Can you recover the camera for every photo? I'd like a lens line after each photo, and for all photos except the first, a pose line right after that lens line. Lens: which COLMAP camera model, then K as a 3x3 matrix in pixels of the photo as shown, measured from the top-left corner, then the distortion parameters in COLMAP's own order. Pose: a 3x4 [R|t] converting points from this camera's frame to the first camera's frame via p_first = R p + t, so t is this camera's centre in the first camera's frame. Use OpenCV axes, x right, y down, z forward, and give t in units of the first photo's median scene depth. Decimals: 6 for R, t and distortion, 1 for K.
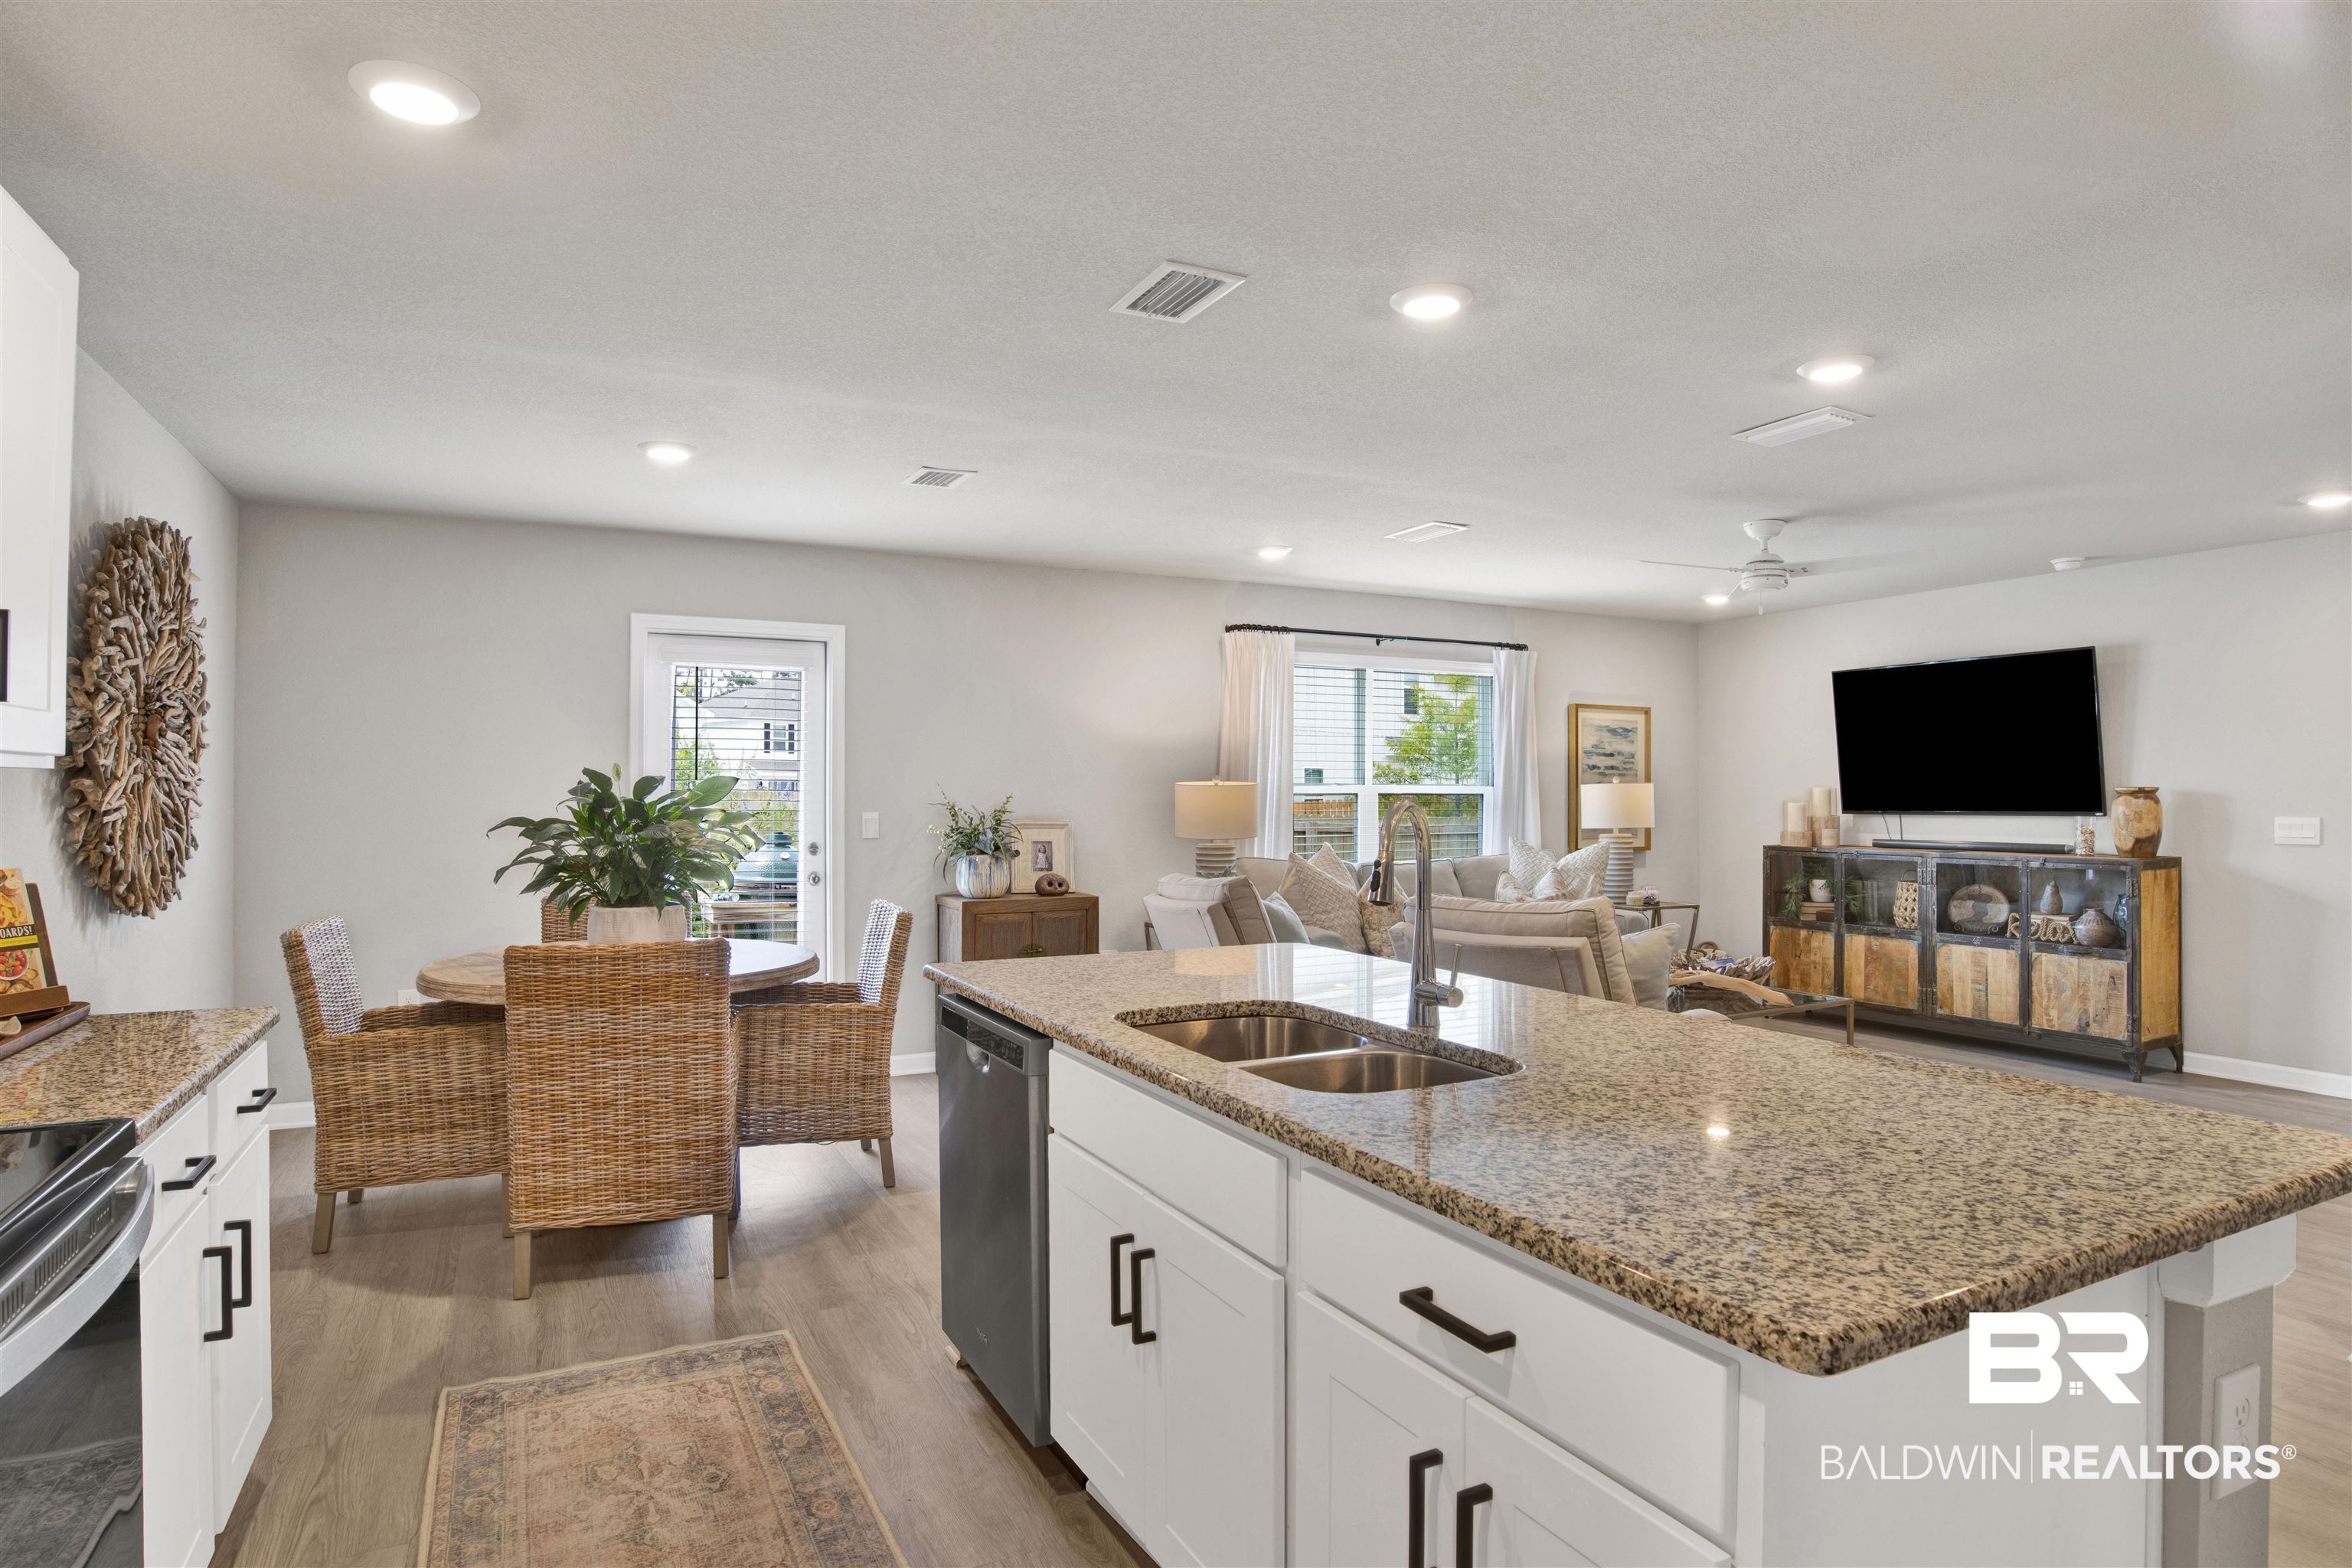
lens RADIAL K [[1280.7, 0, 1169.2], [0, 1280.7, 771.0], [0, 0, 1]] dist [-0.058810, 0.016957]
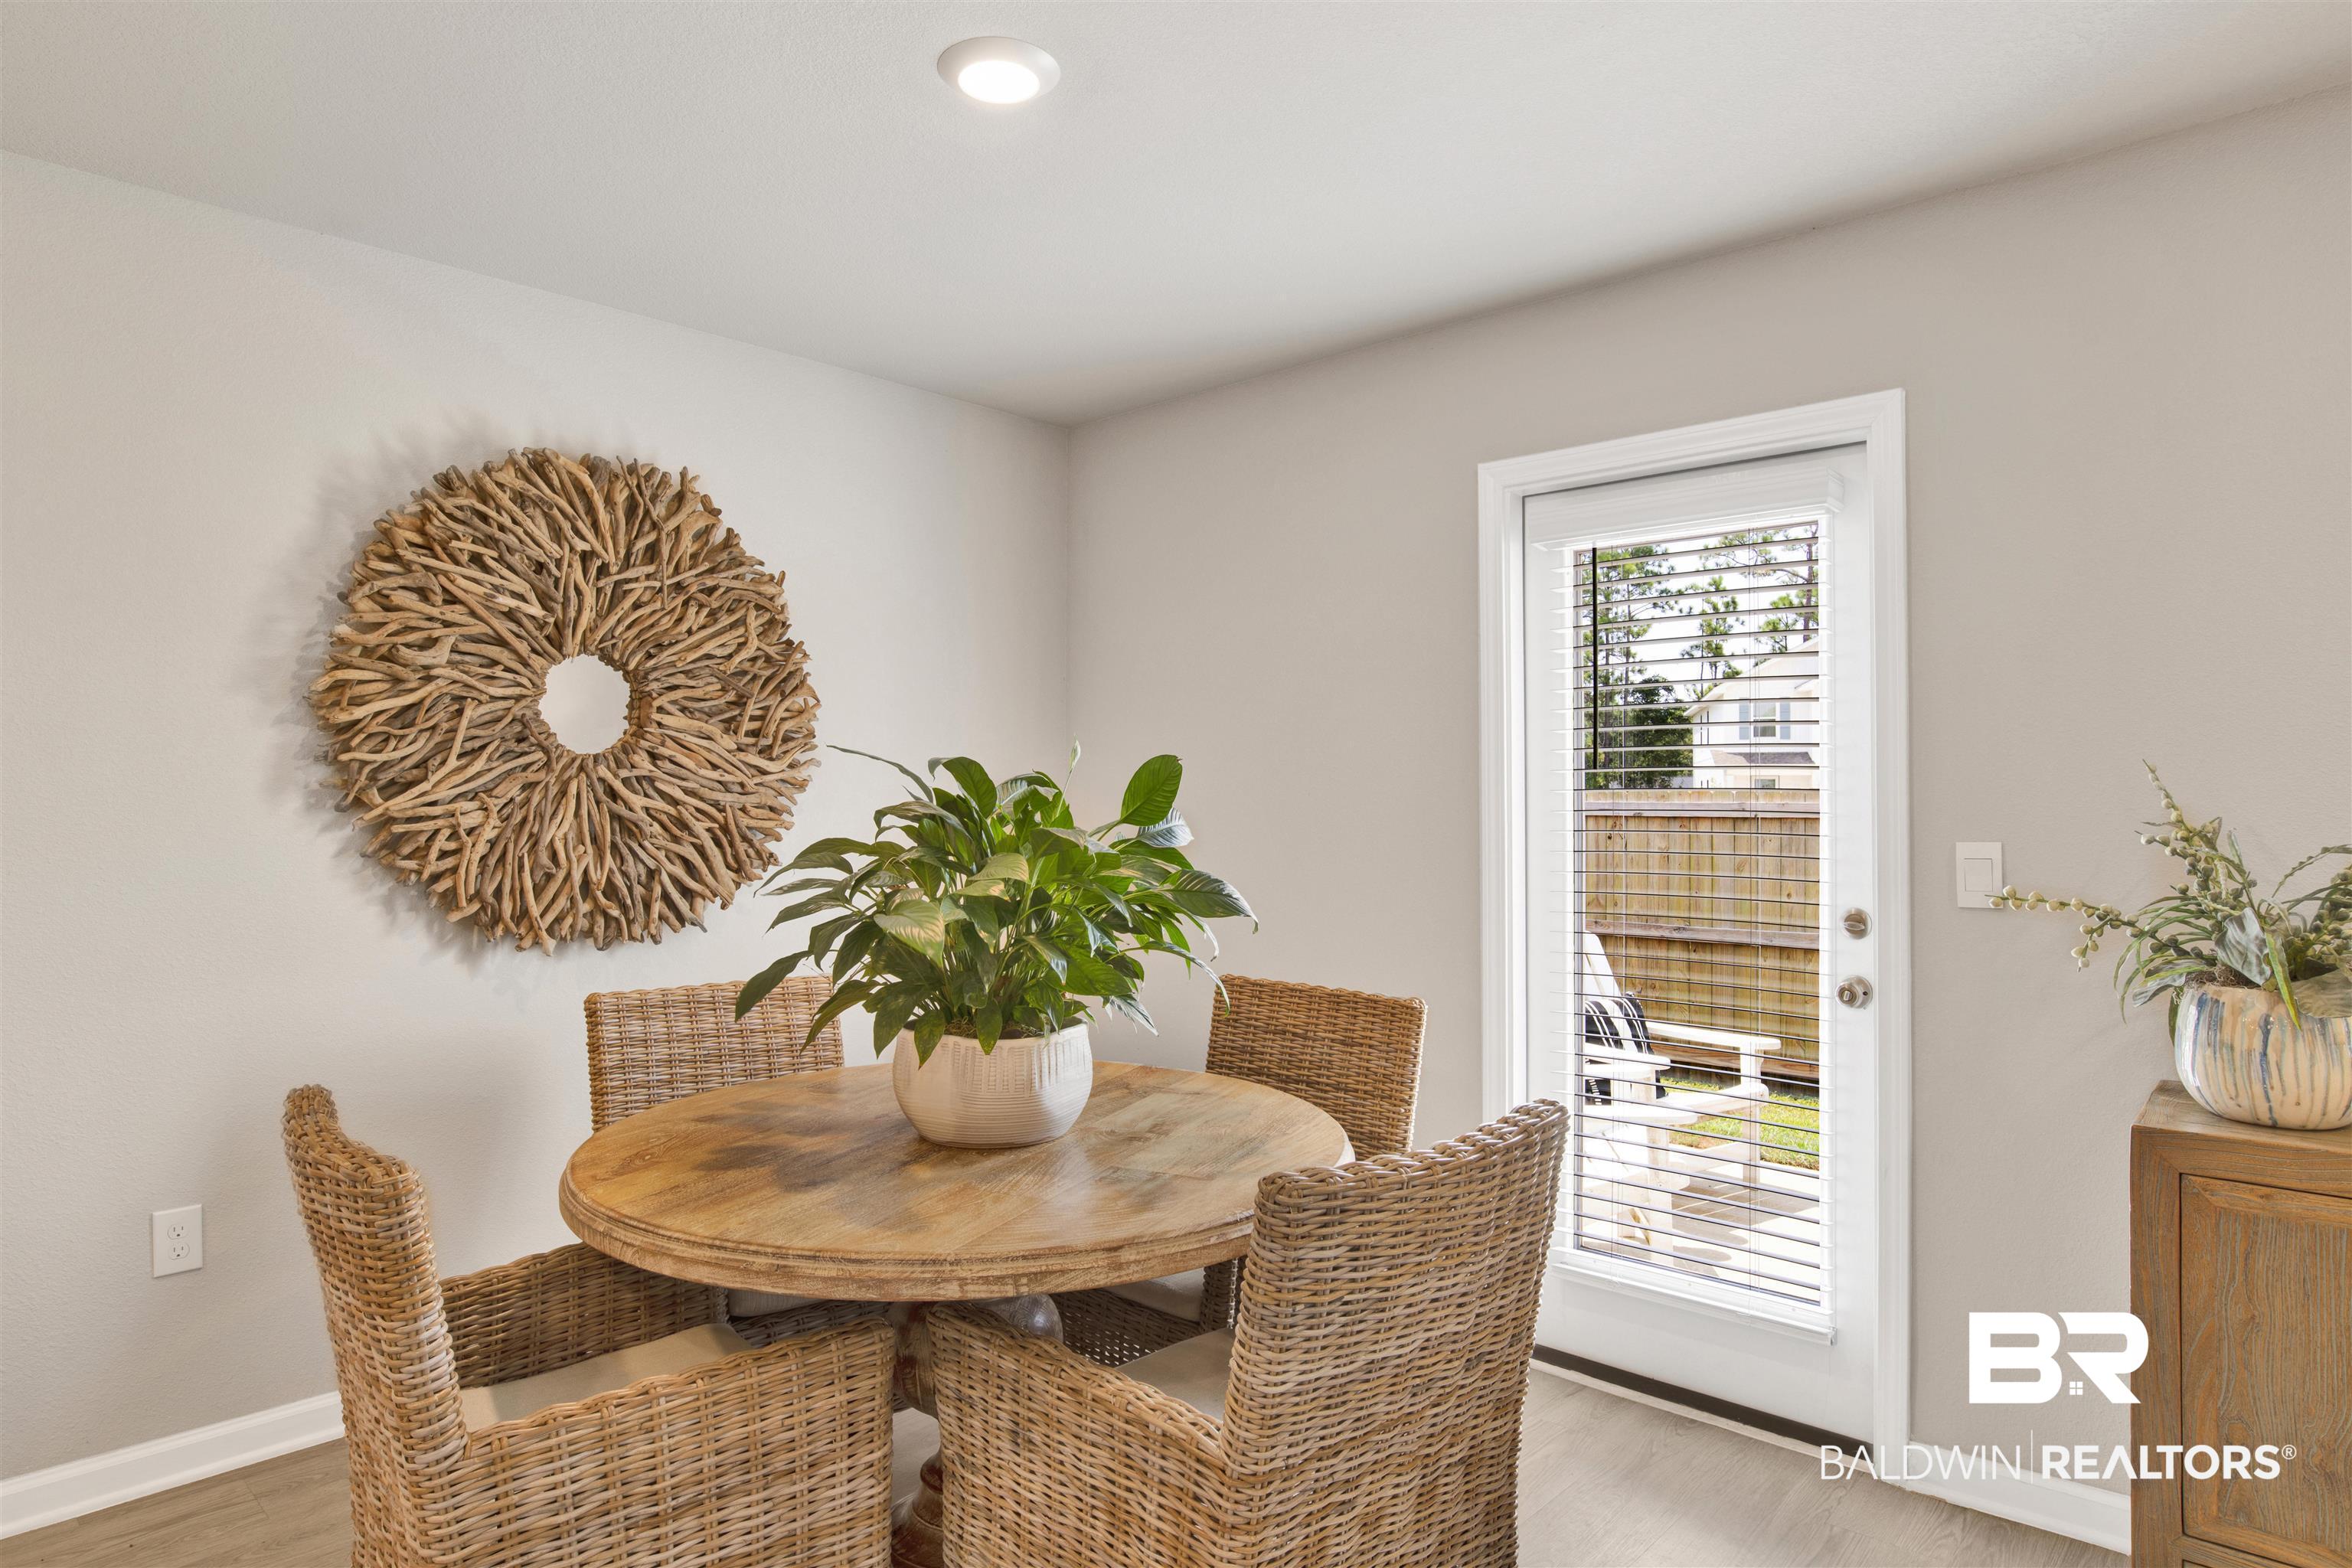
lens RADIAL K [[1386.8, 0, 1177.2], [0, 1386.8, 777.2], [0, 0, 1]] dist [-0.058656, 0.015439]
pose [[0.354509, -0.020417, -0.934830, 0.067761], [0.015373, 0.999754, -0.016005, 0.014104], [0.934926, -0.008698, 0.354736, 0.593456]]
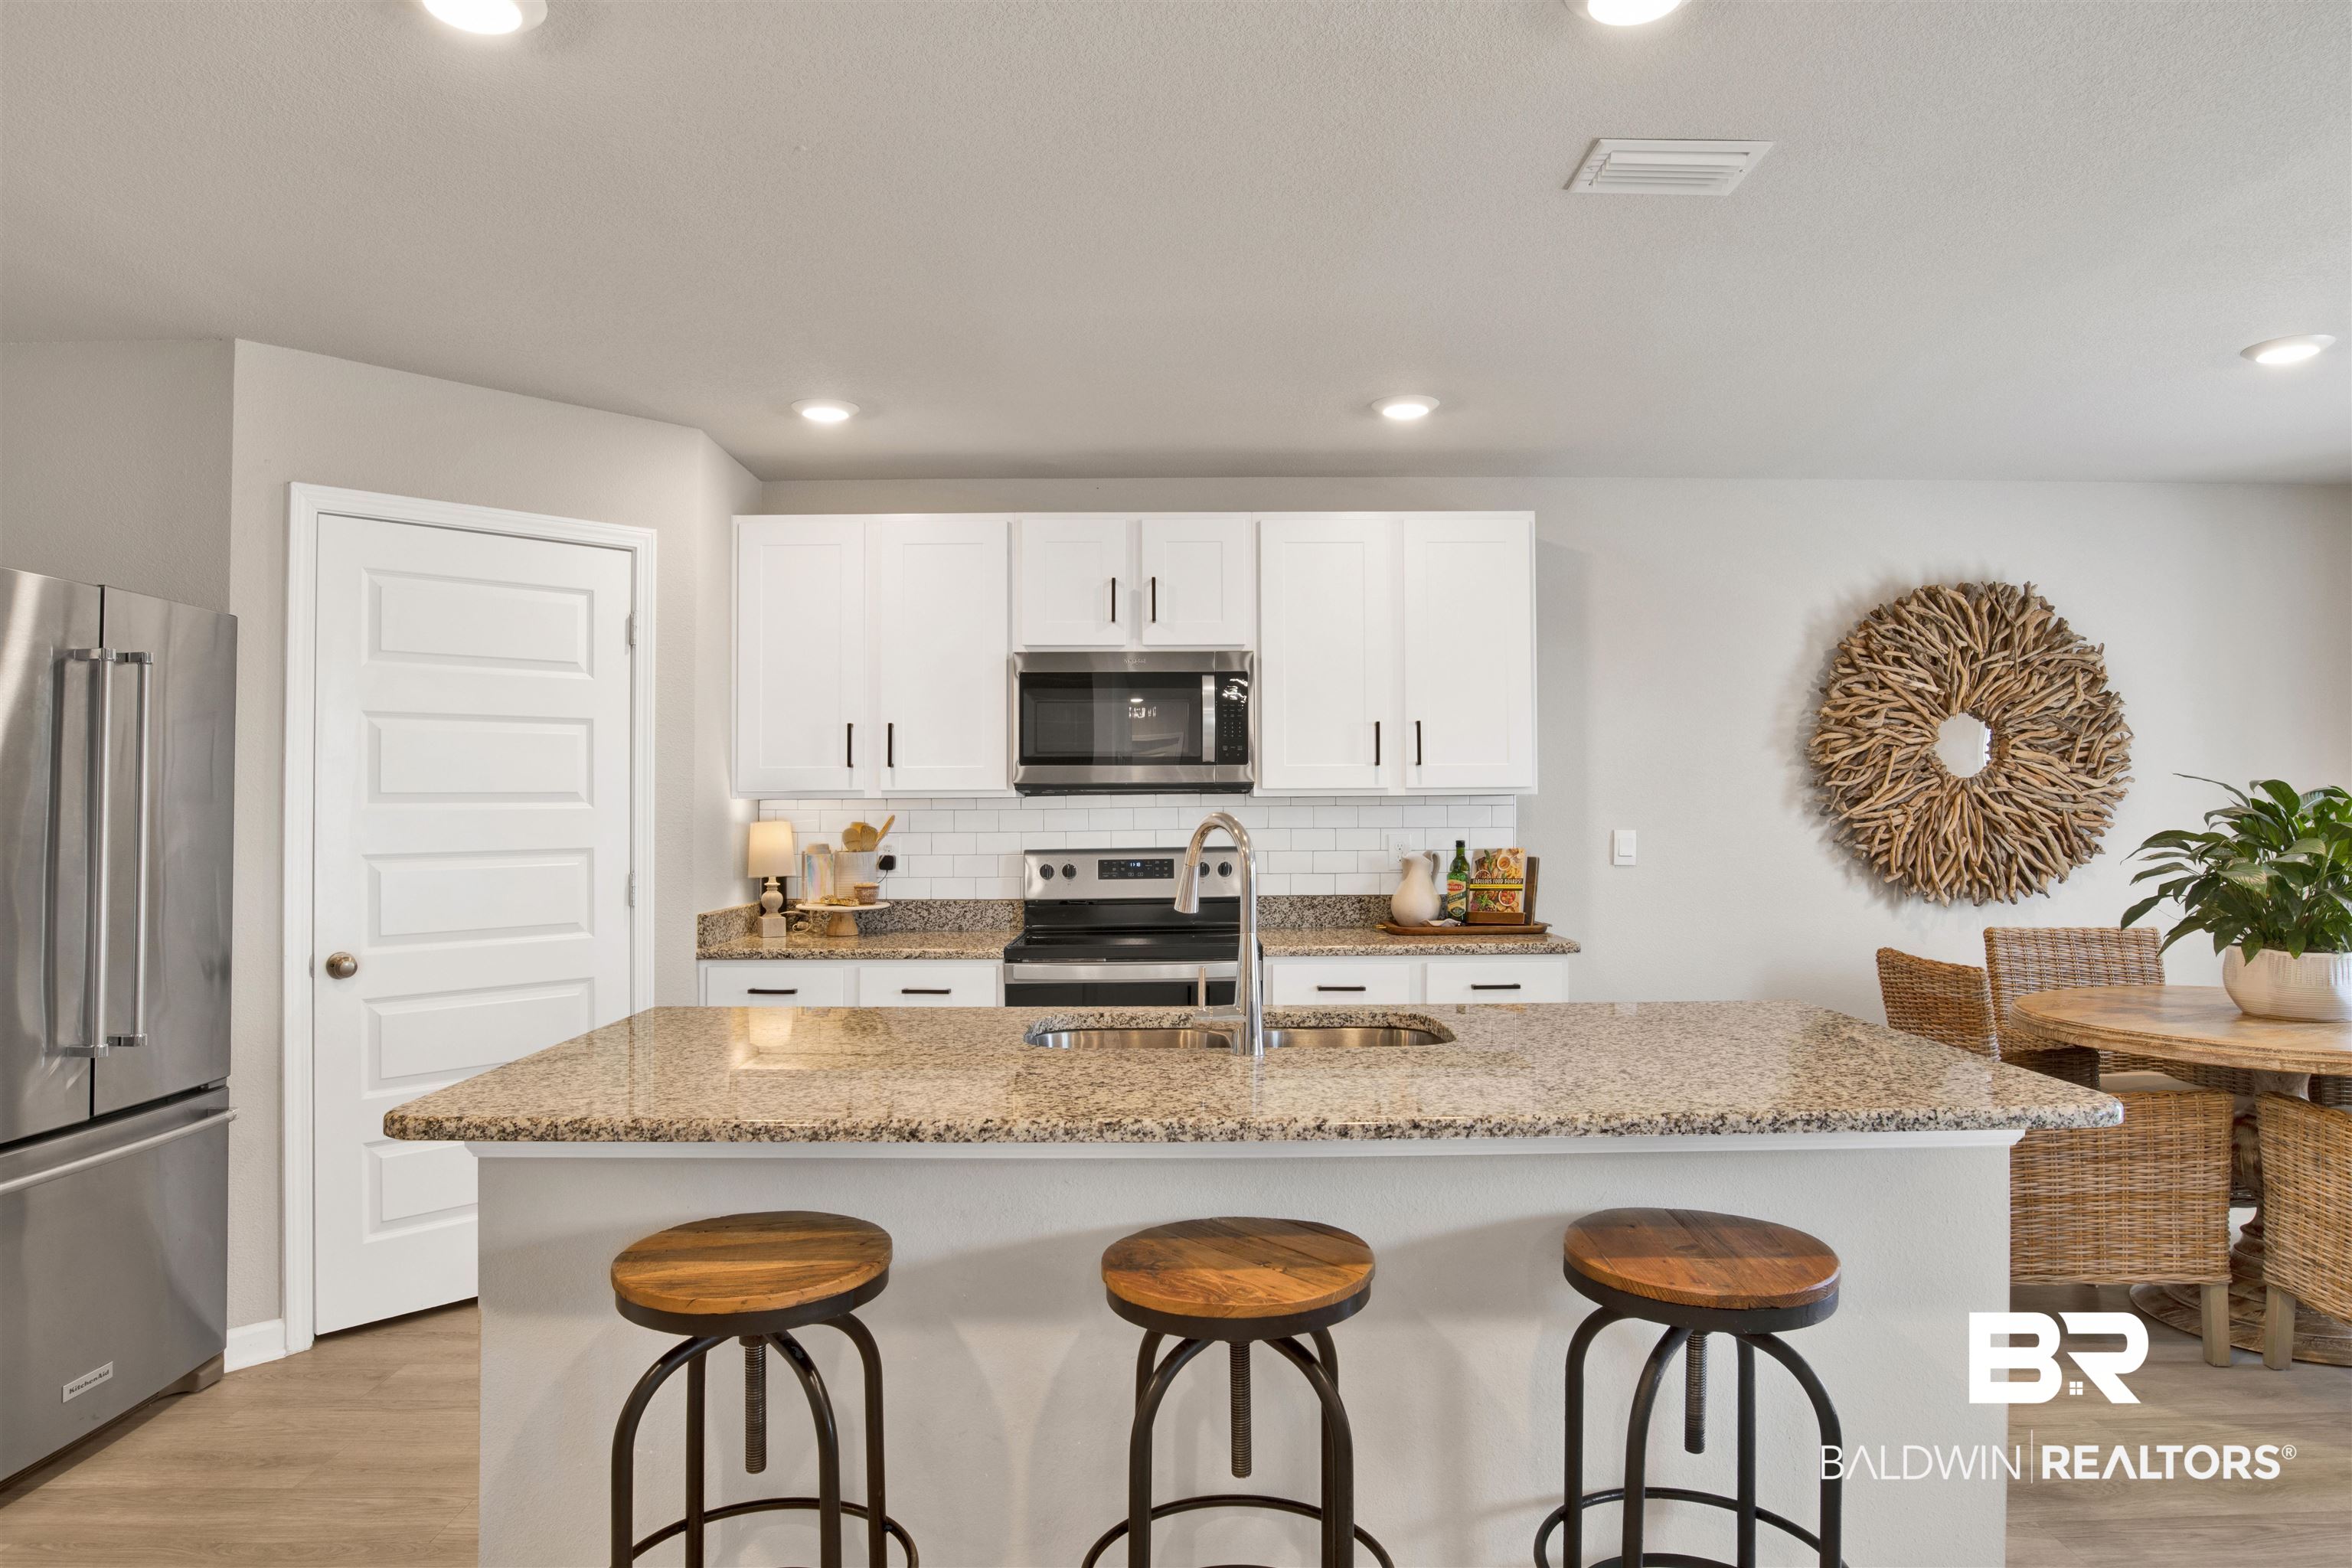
lens RADIAL K [[1386.8, 0, 1160.3], [0, 1386.8, 797.8], [0, 0, 1]] dist [-0.058656, 0.015439]
pose [[-0.445583, -0.012142, -0.895158, 0.402619], [0.015445, 0.999655, -0.021248, 0.014731], [0.895107, -0.023293, -0.445242, 0.506585]]
